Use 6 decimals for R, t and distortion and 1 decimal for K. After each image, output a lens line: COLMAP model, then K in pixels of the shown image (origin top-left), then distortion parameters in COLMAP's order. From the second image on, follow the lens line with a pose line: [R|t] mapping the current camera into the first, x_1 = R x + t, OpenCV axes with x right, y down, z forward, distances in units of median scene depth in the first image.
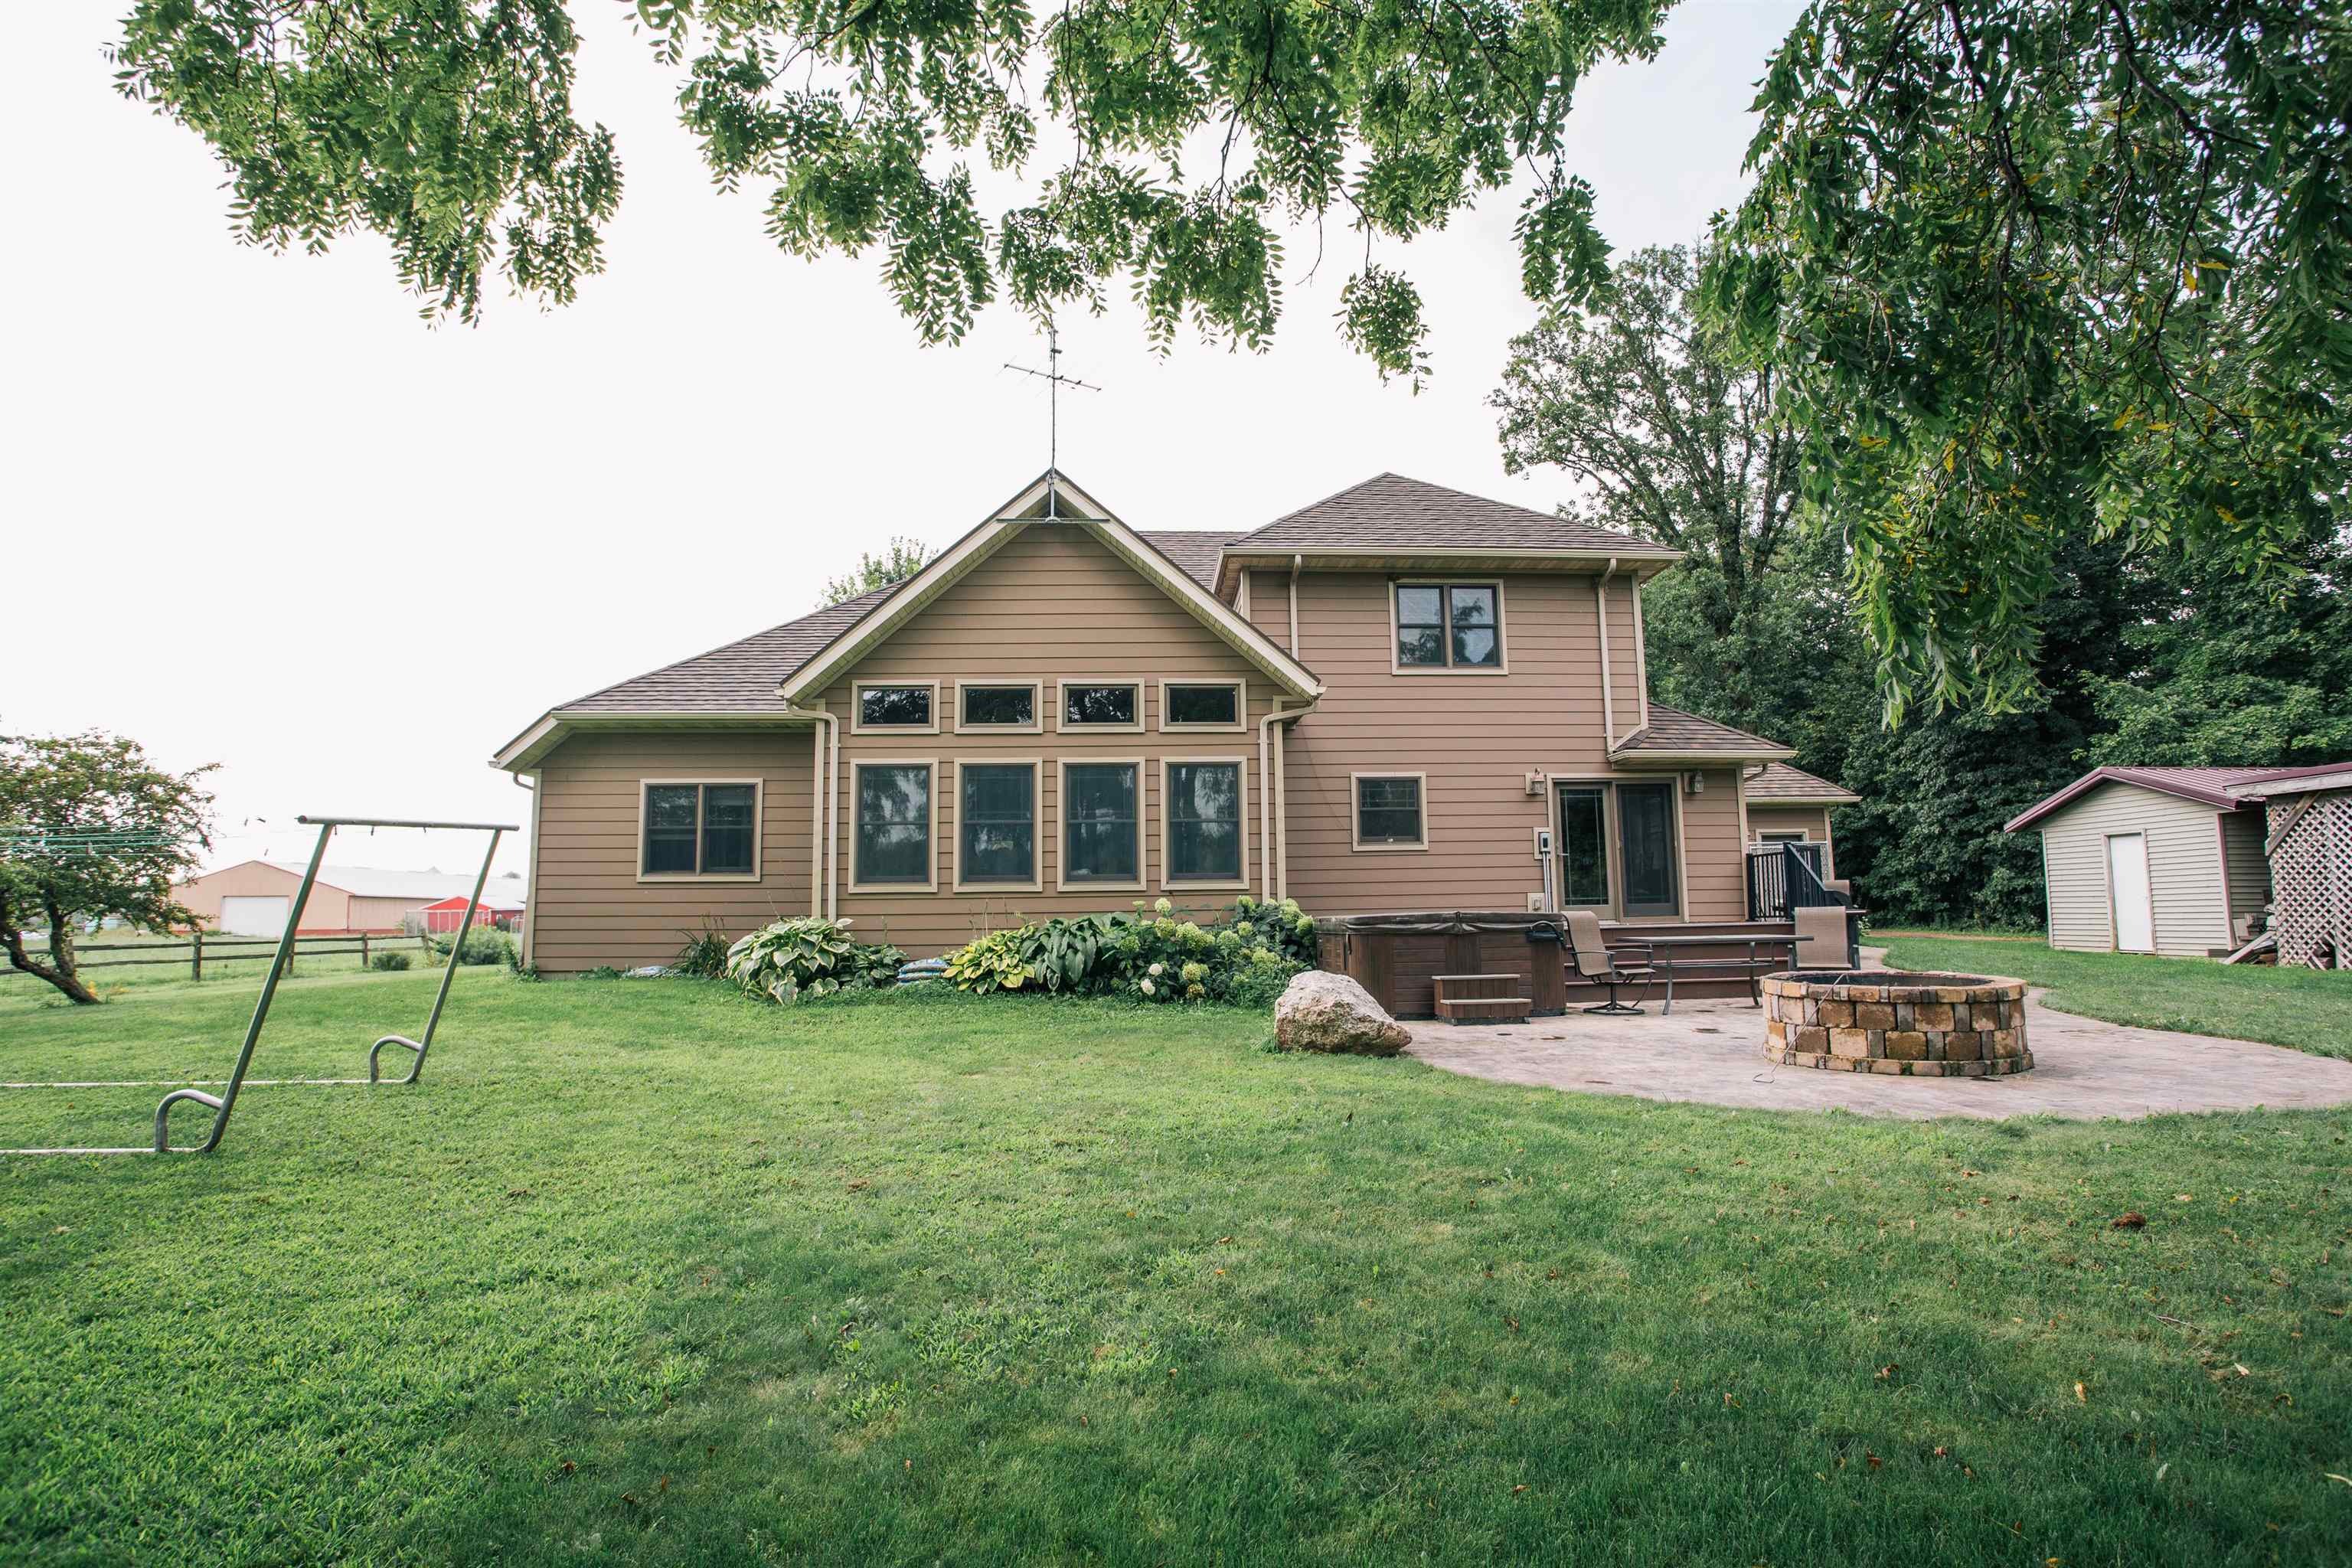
lens RADIAL K [[1121.3, 0, 1176.0], [0, 1121.3, 784.0], [0, 0, 1]] dist [-0.073536, -0.000006]
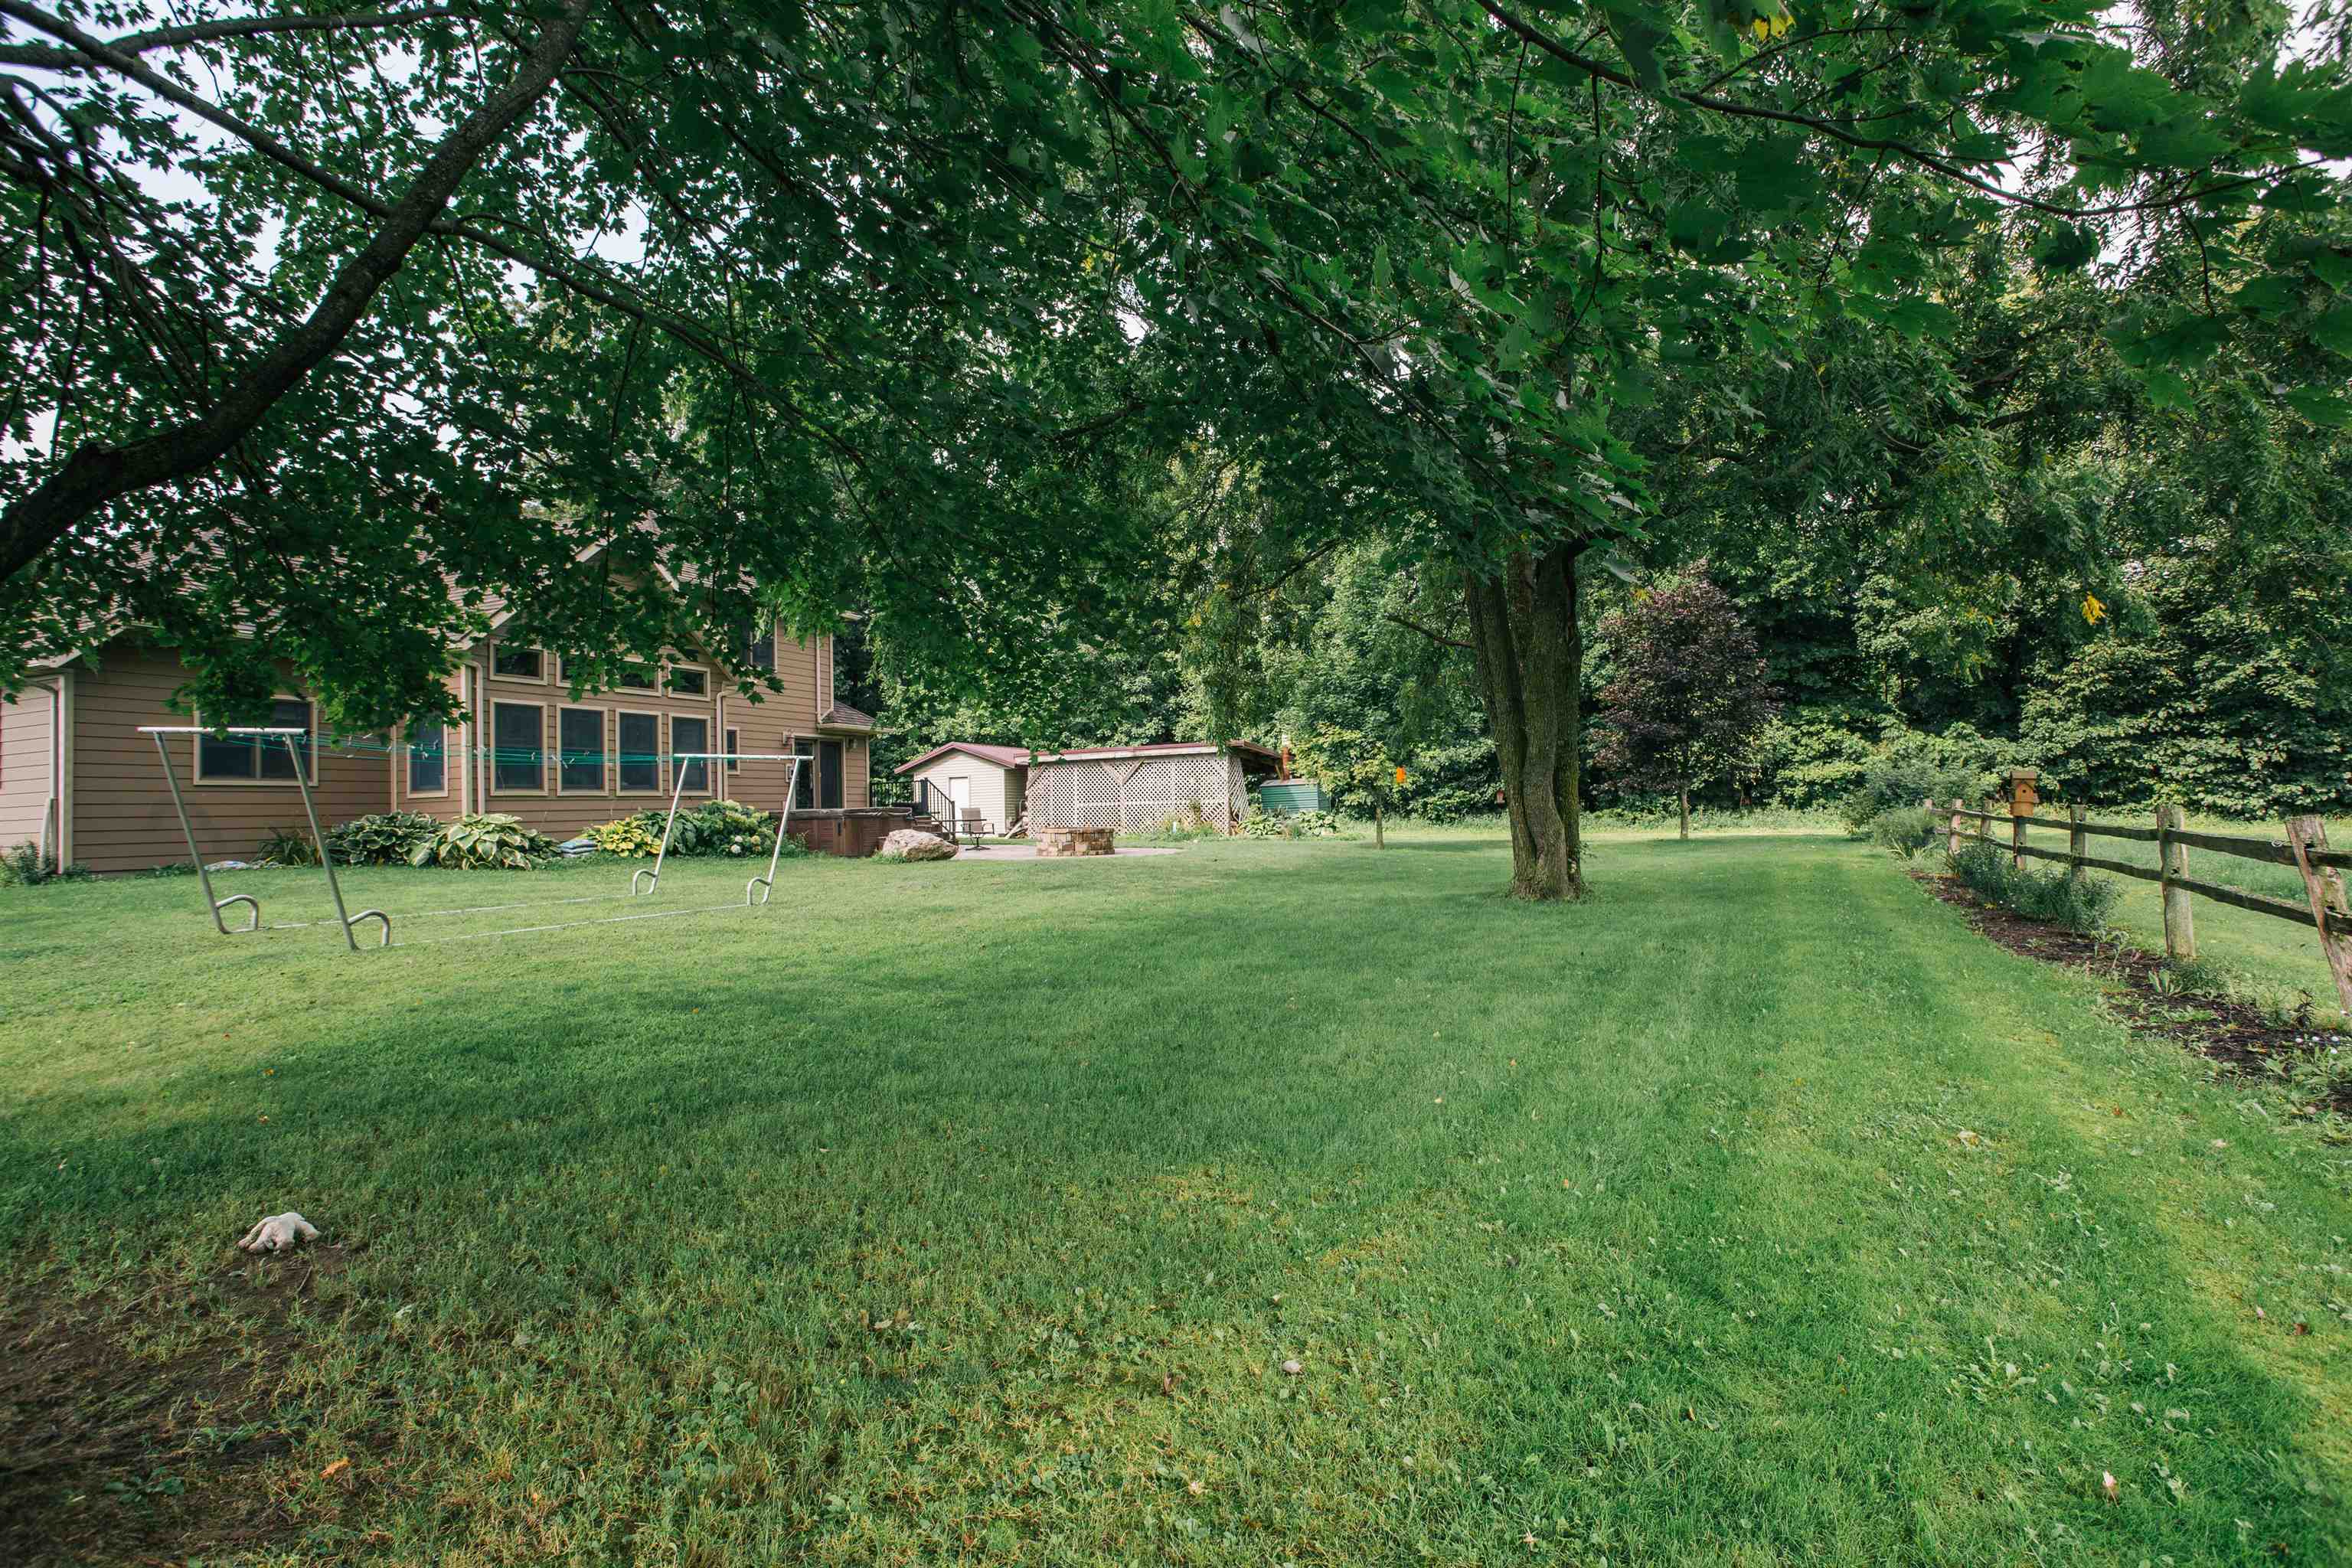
lens RADIAL K [[1180.7, 0, 1176.0], [0, 1180.7, 784.0], [0, 0, 1]] dist [-0.054435, 0.000089]
pose [[0.396140, 0.019378, 0.917986, -1.170097], [-0.089790, 0.995803, 0.017727, -0.016951], [-0.913790, -0.089448, 0.396217, -0.314028]]
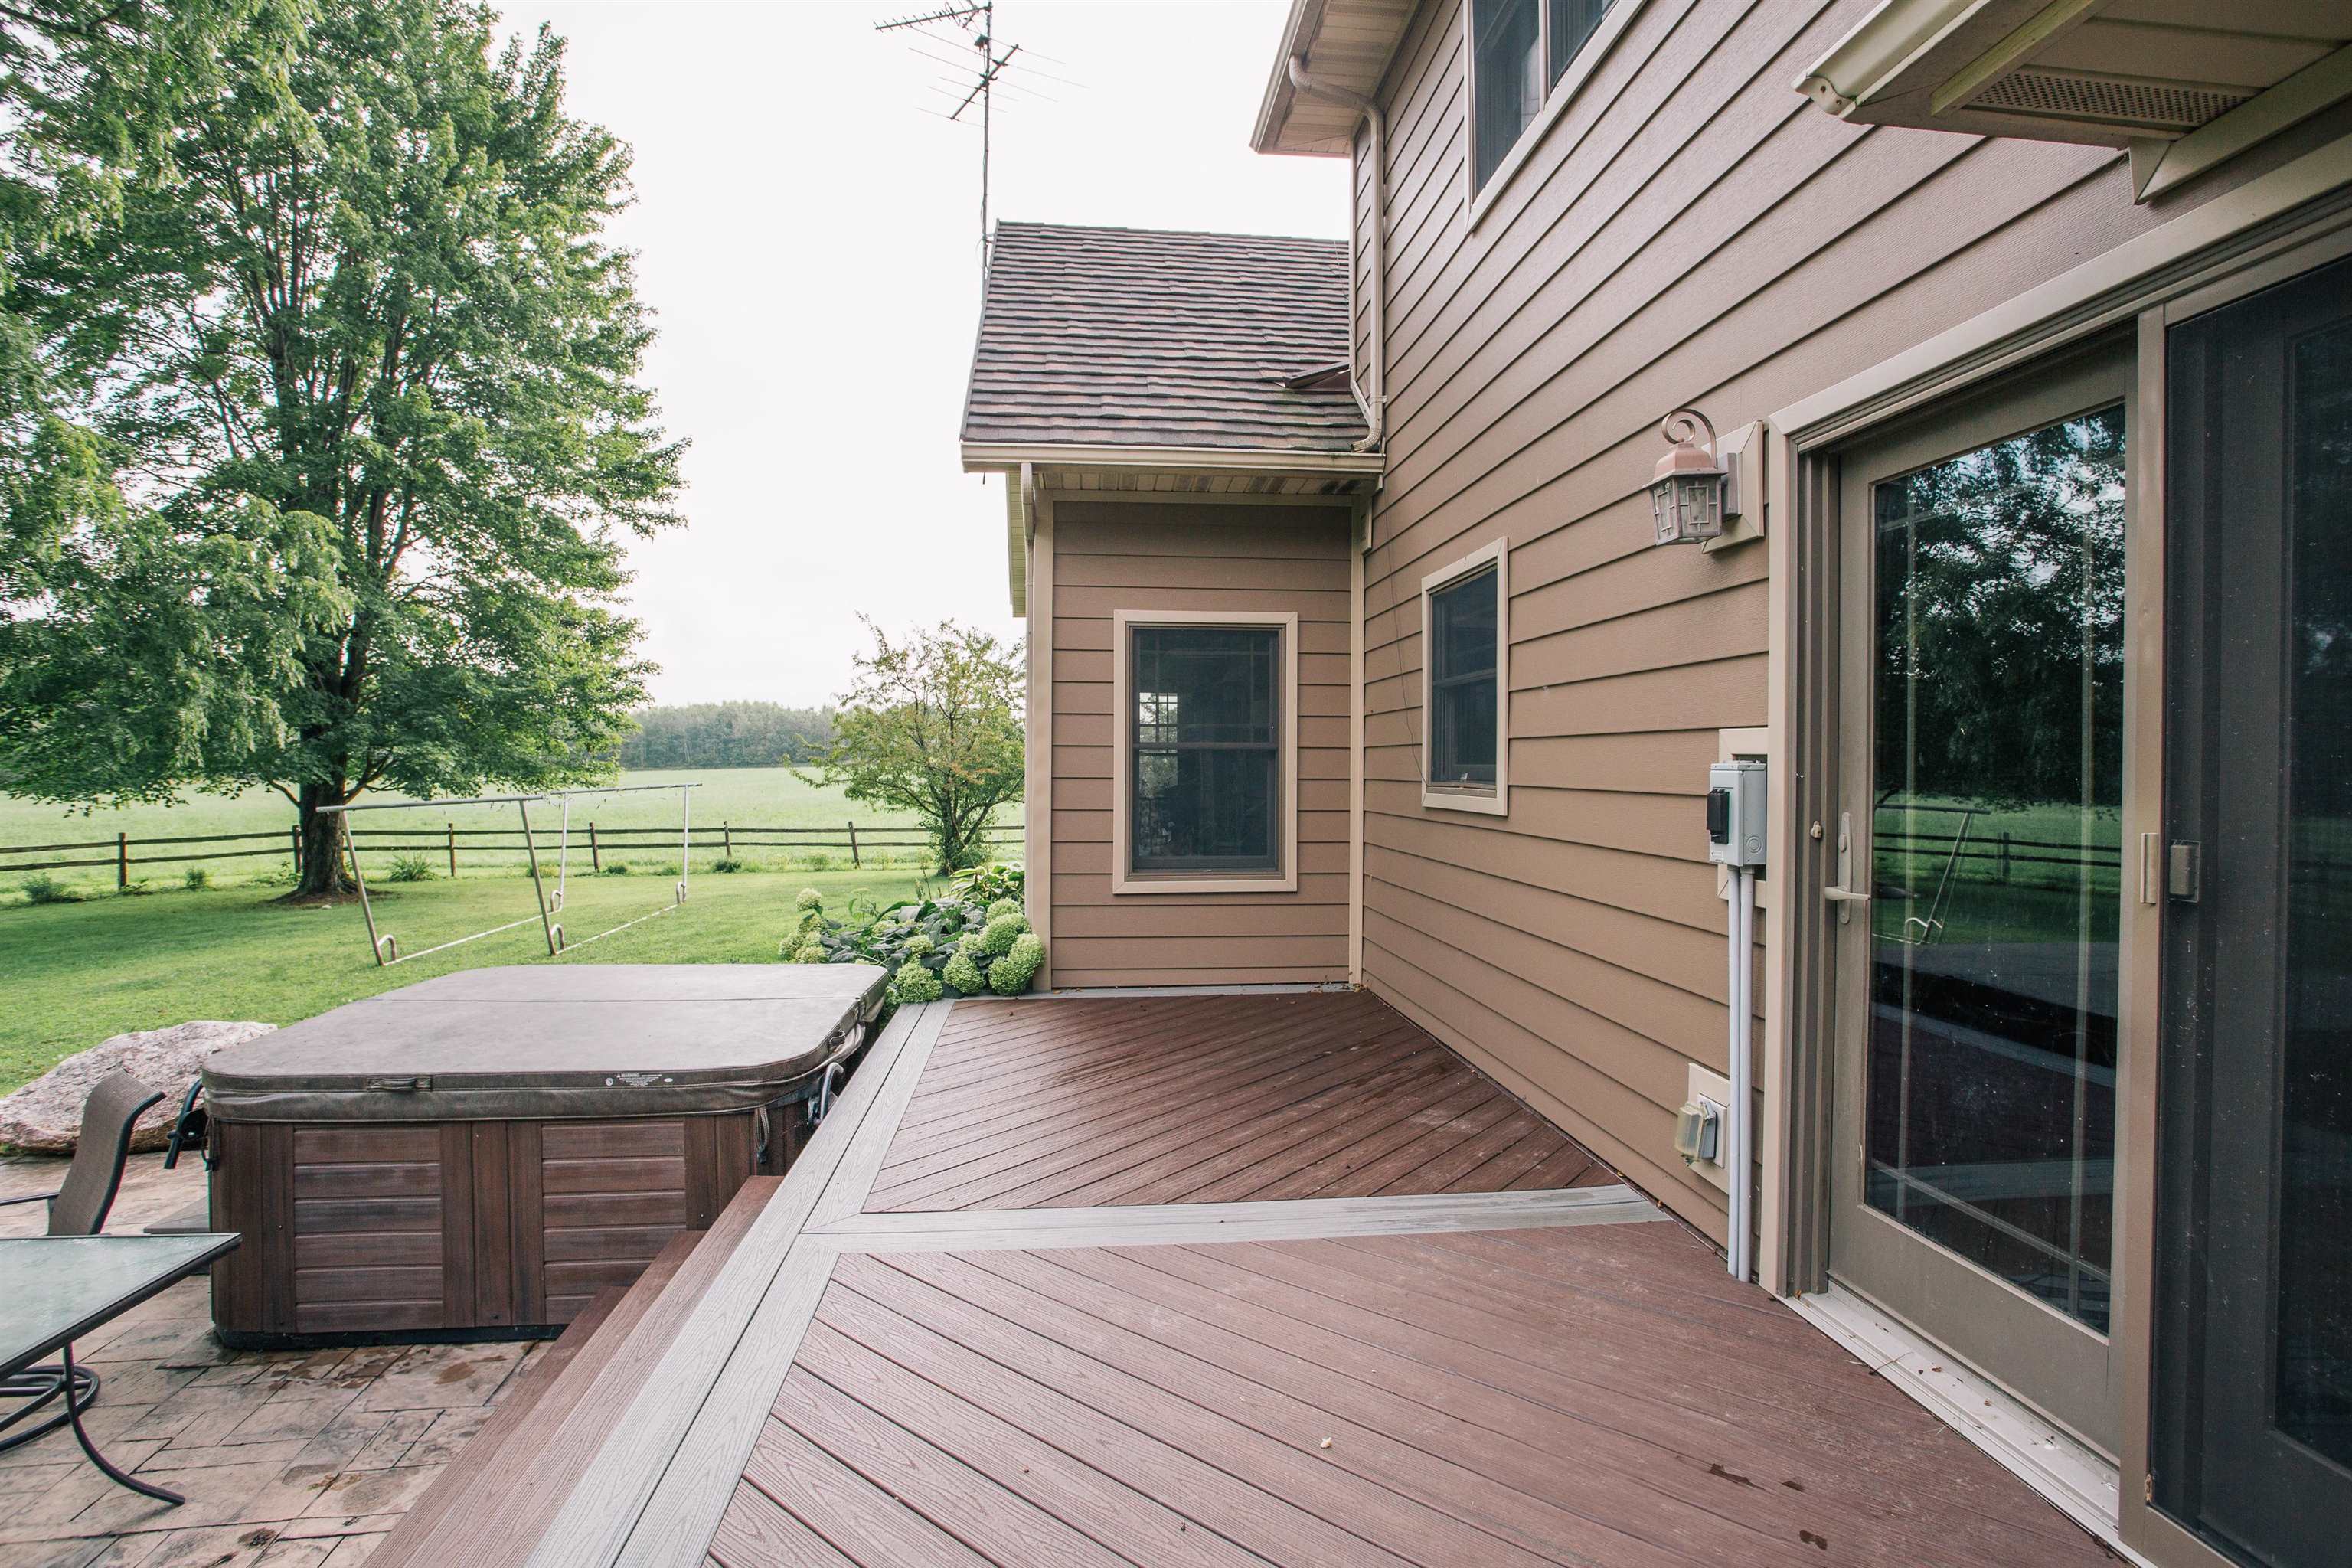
lens RADIAL K [[1180.7, 0, 1176.0], [0, 1180.7, 784.0], [0, 0, 1]] dist [-0.054435, 0.000089]
pose [[0.033498, 0.032949, -0.998896, 0.516424], [0.111247, 0.993123, 0.036489, 0.030930], [0.993228, -0.112346, 0.029602, 0.909925]]
